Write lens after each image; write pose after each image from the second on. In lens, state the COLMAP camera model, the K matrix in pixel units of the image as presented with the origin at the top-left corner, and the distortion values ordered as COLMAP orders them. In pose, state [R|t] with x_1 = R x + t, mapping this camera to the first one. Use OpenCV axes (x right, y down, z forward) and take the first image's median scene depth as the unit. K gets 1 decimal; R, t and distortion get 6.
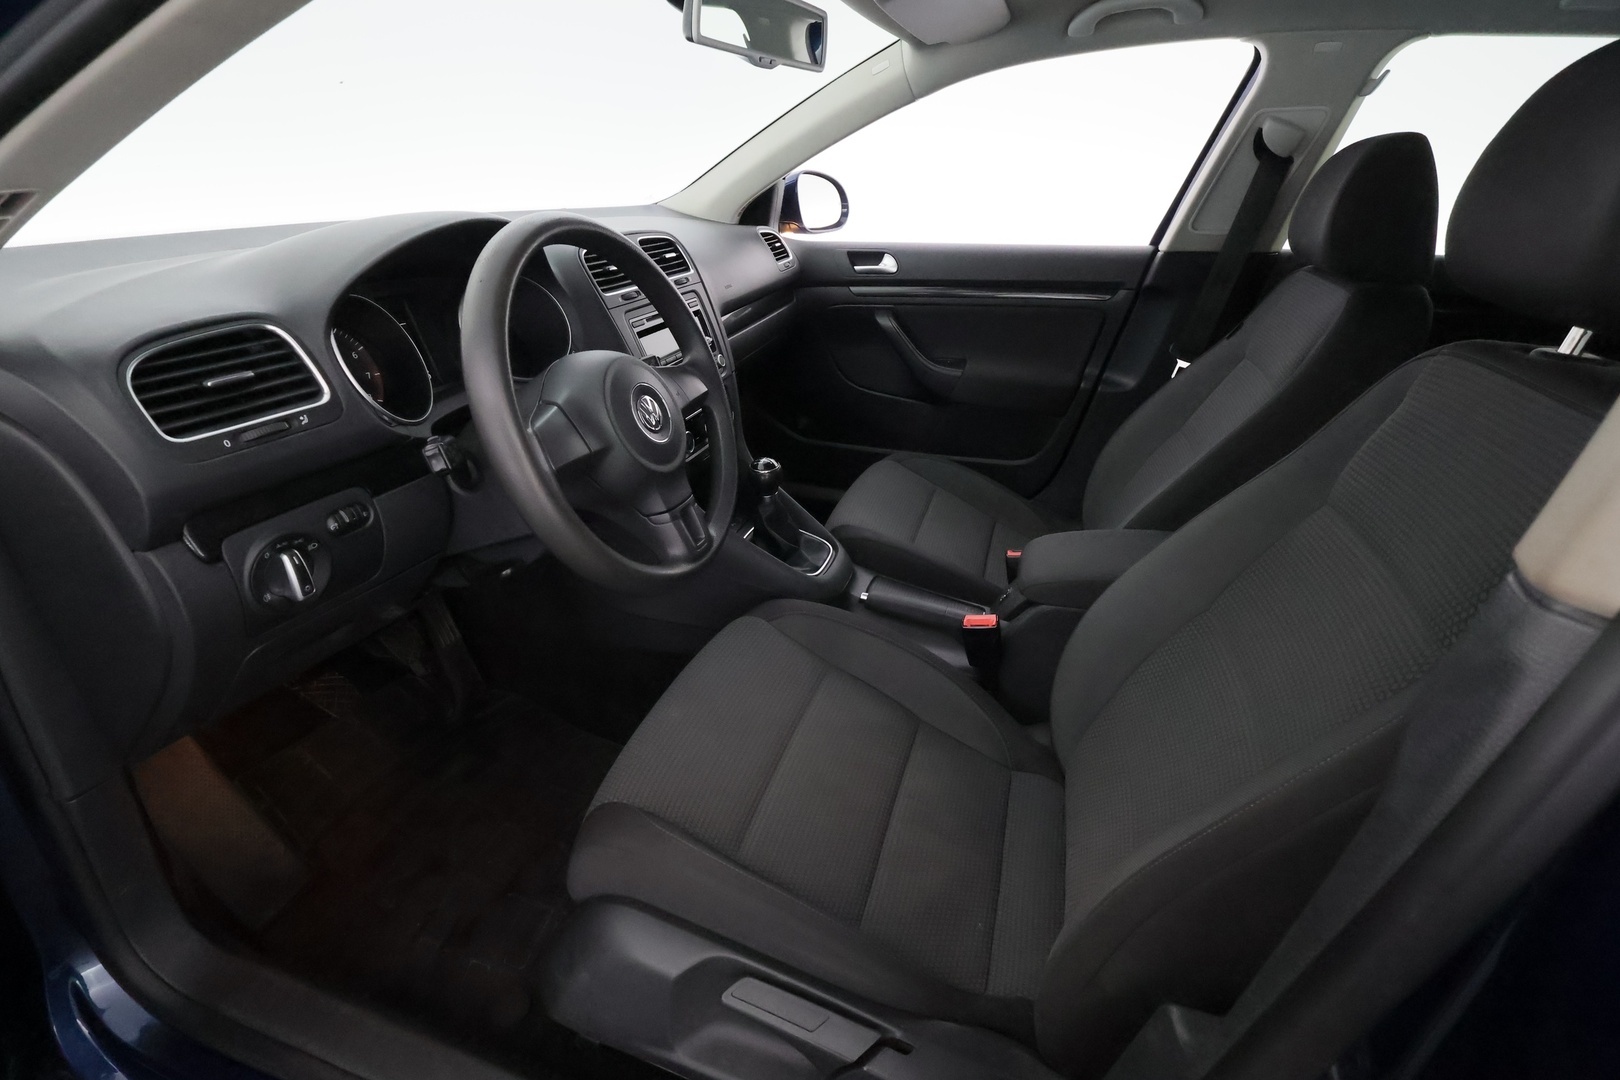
lens RADIAL K [[752.6, 0, 810.0], [0, 752.6, 540.0], [0, 0, 1]] dist [-0.000568, -0.000073]
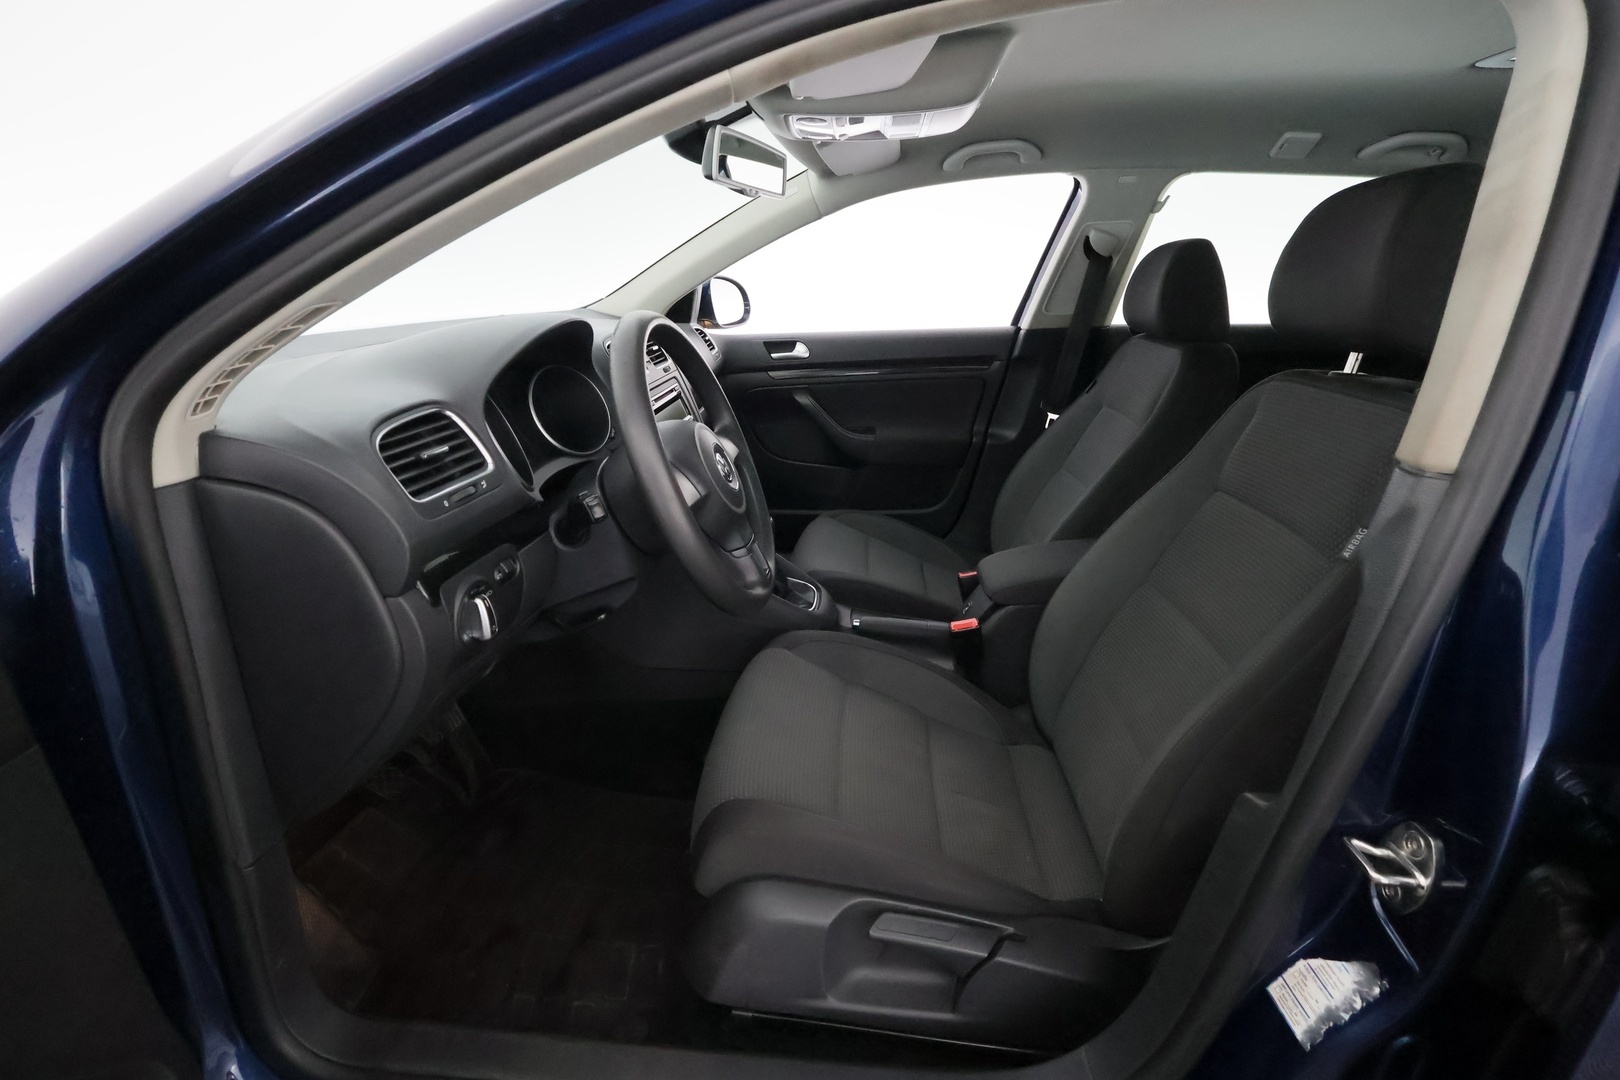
lens RADIAL K [[756.0, 0, 808.7], [0, 756.0, 536.4], [0, 0, 1]] dist [-0.001495, -0.000535]
pose [[0.972046, -0.098841, 0.212972, -0.221508], [0.124129, 0.986282, -0.108811, 0.057714], [-0.199295, 0.132205, 0.970981, -0.124689]]
